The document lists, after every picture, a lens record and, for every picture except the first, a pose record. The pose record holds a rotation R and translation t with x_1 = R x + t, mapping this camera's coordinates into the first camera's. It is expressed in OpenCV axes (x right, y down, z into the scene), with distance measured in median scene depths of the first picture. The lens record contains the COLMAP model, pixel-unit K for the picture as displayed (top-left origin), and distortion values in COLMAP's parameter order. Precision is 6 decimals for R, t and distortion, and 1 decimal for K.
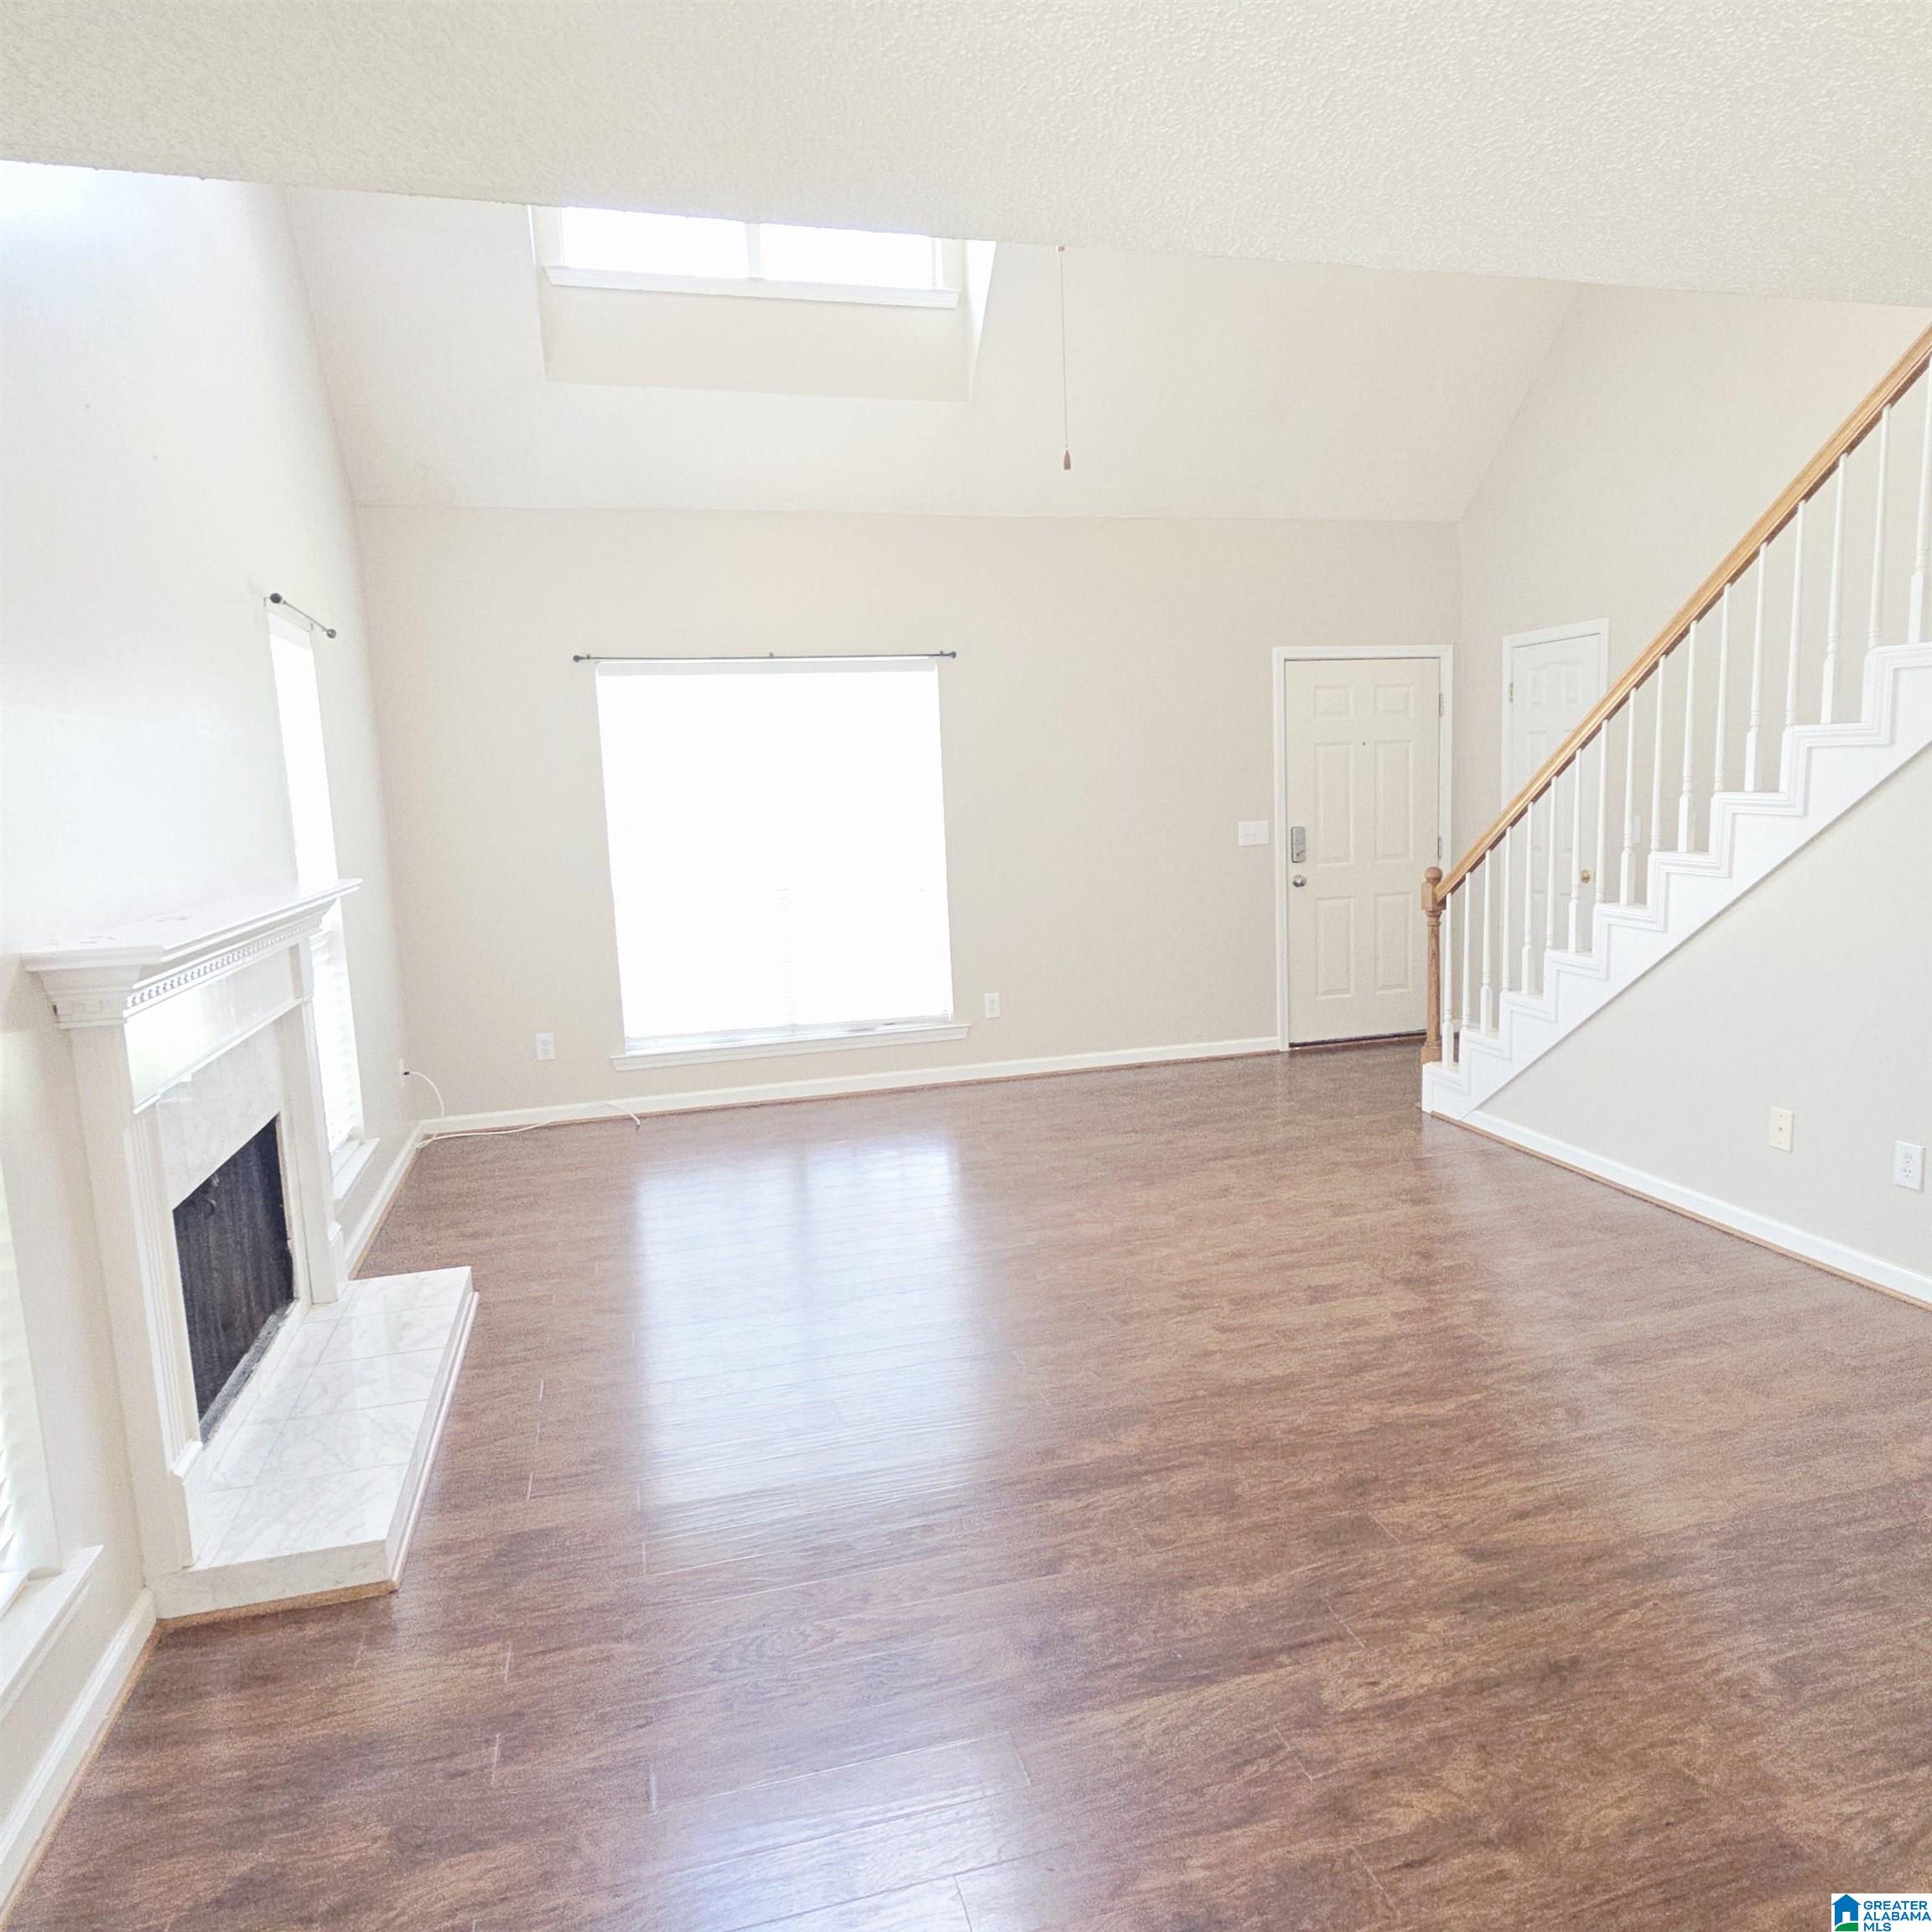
lens RADIAL K [[1200.4, 0, 966.0], [0, 1200.4, 966.0], [0, 0, 1]] dist [0.004293, 0.001630]
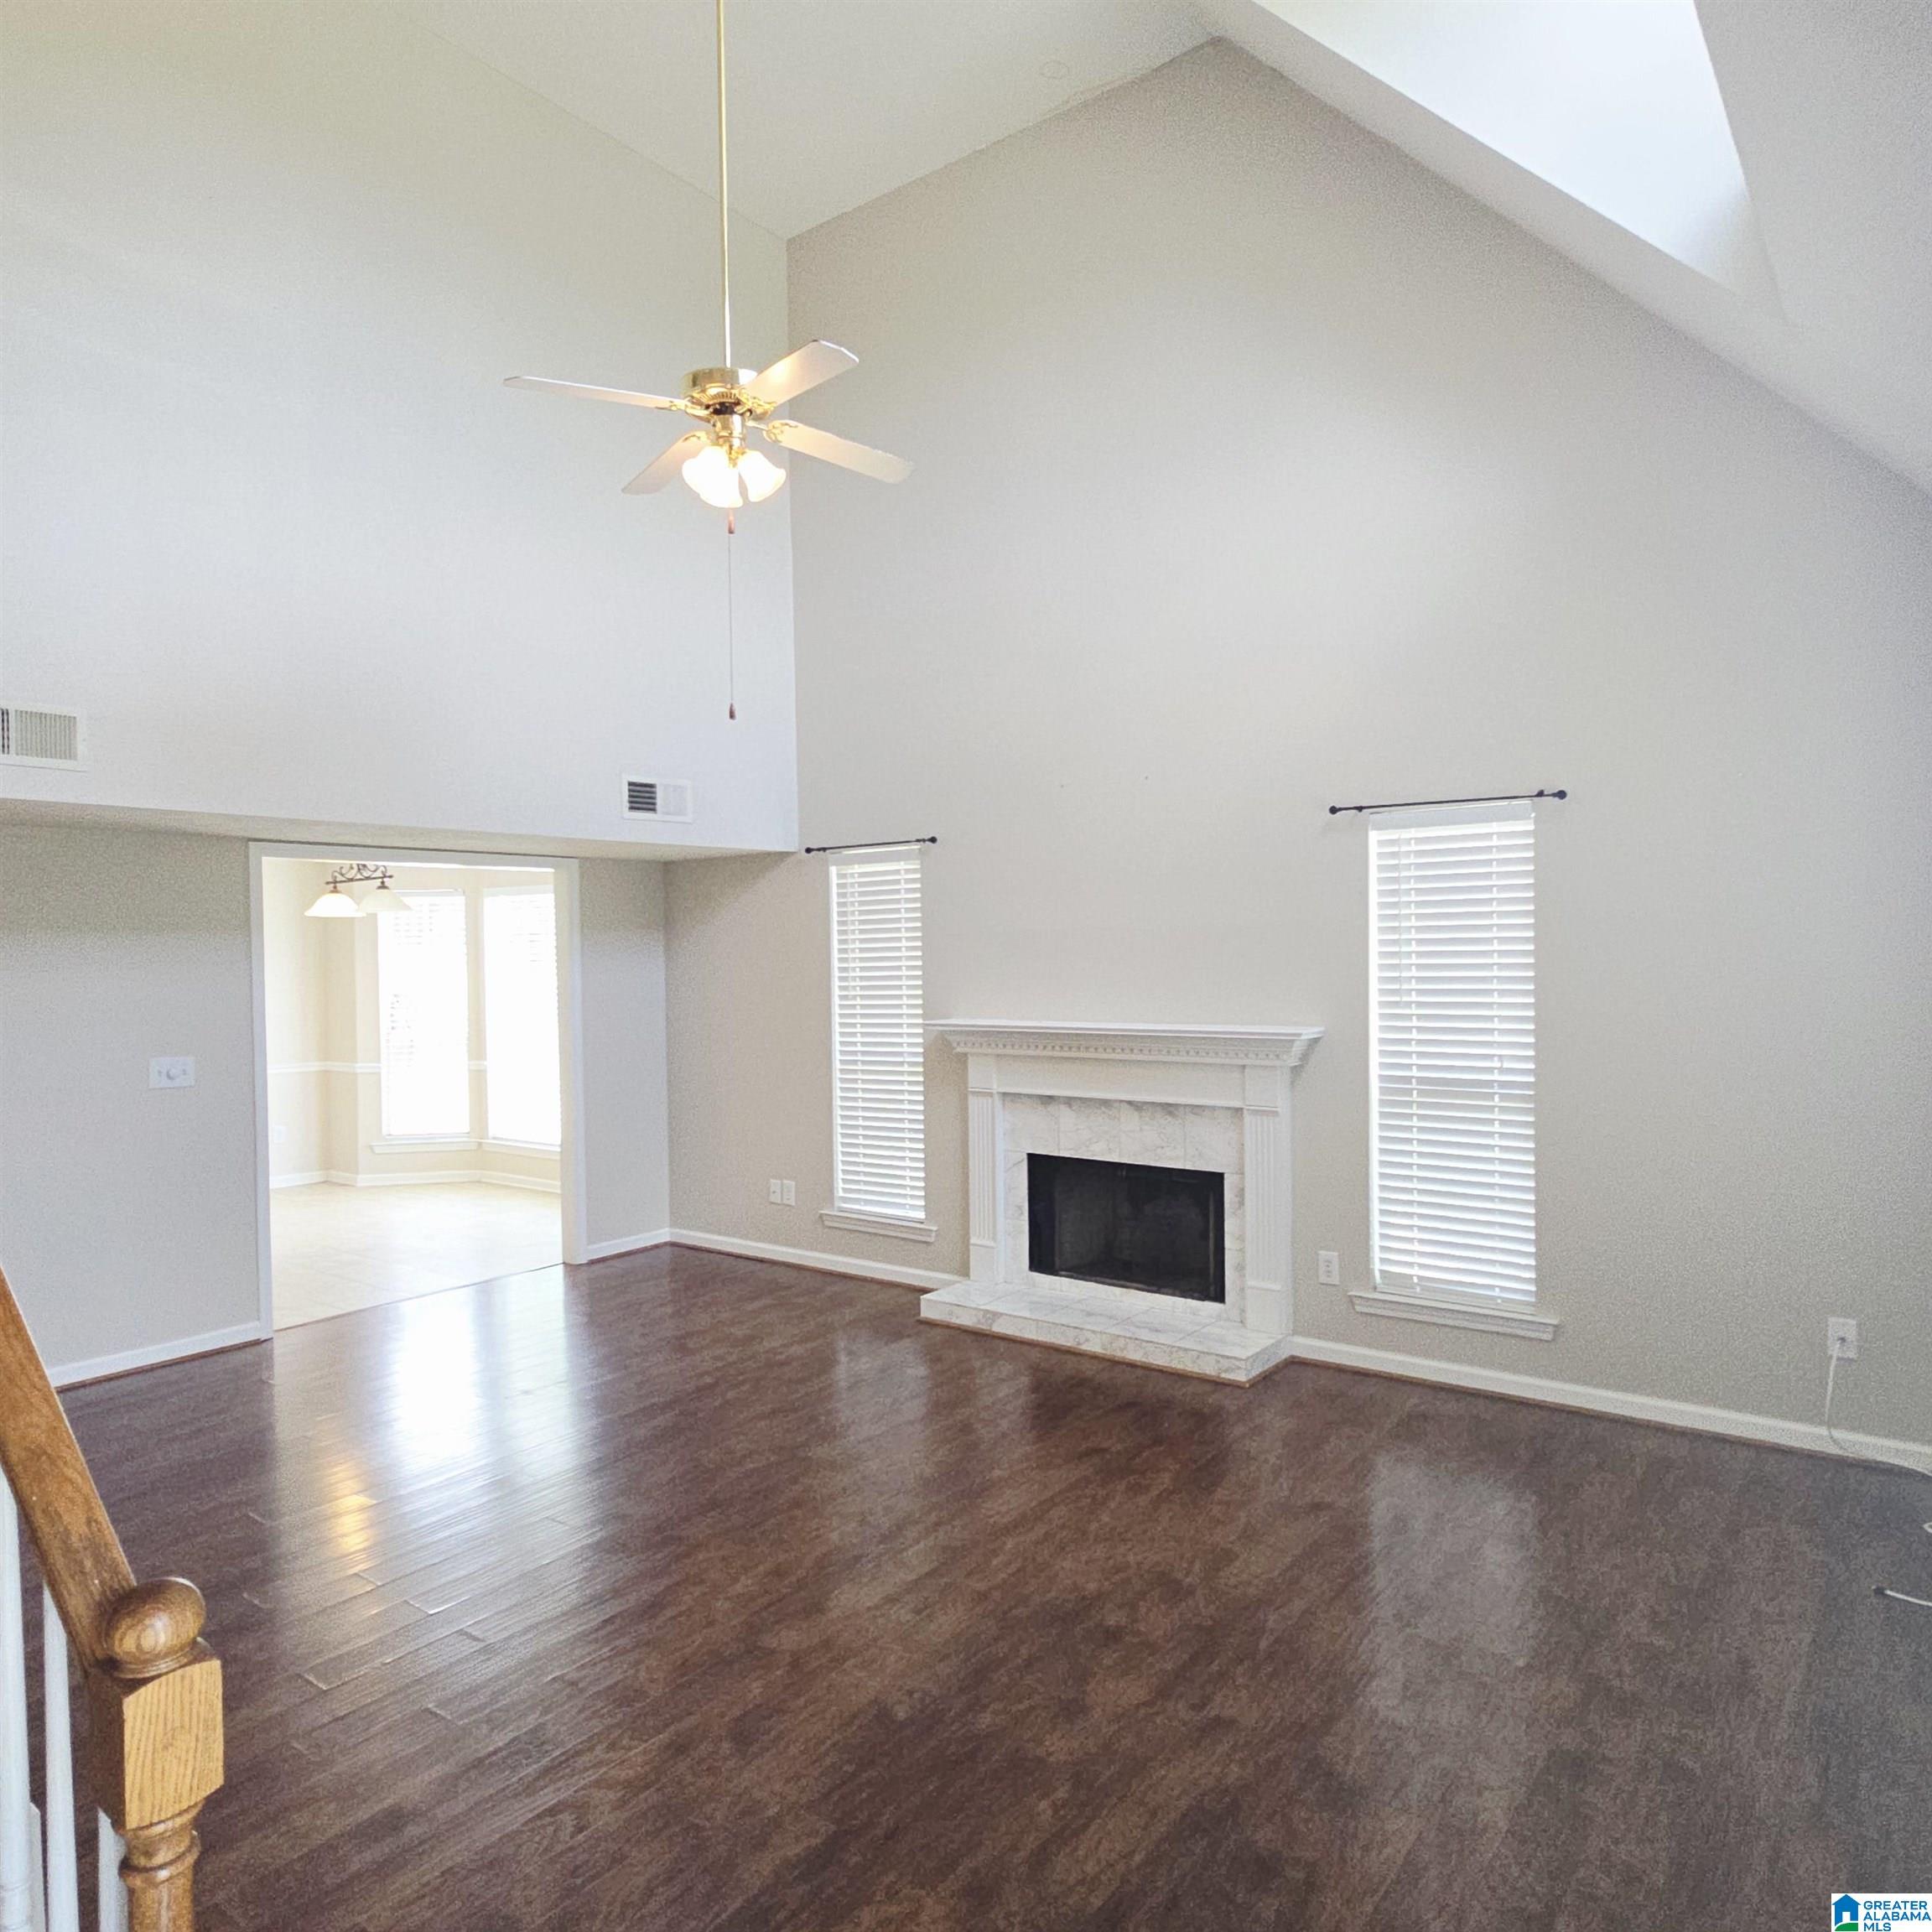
lens RADIAL K [[1293.4, 0, 966.0], [0, 1293.4, 966.0], [0, 0, 1]] dist [-0.000863, 0.000645]
pose [[-0.781907, 0.070435, -0.619403, 0.490408], [-0.023376, 0.989585, 0.142039, -0.263837], [0.622956, 0.125540, -0.772117, 1.508329]]
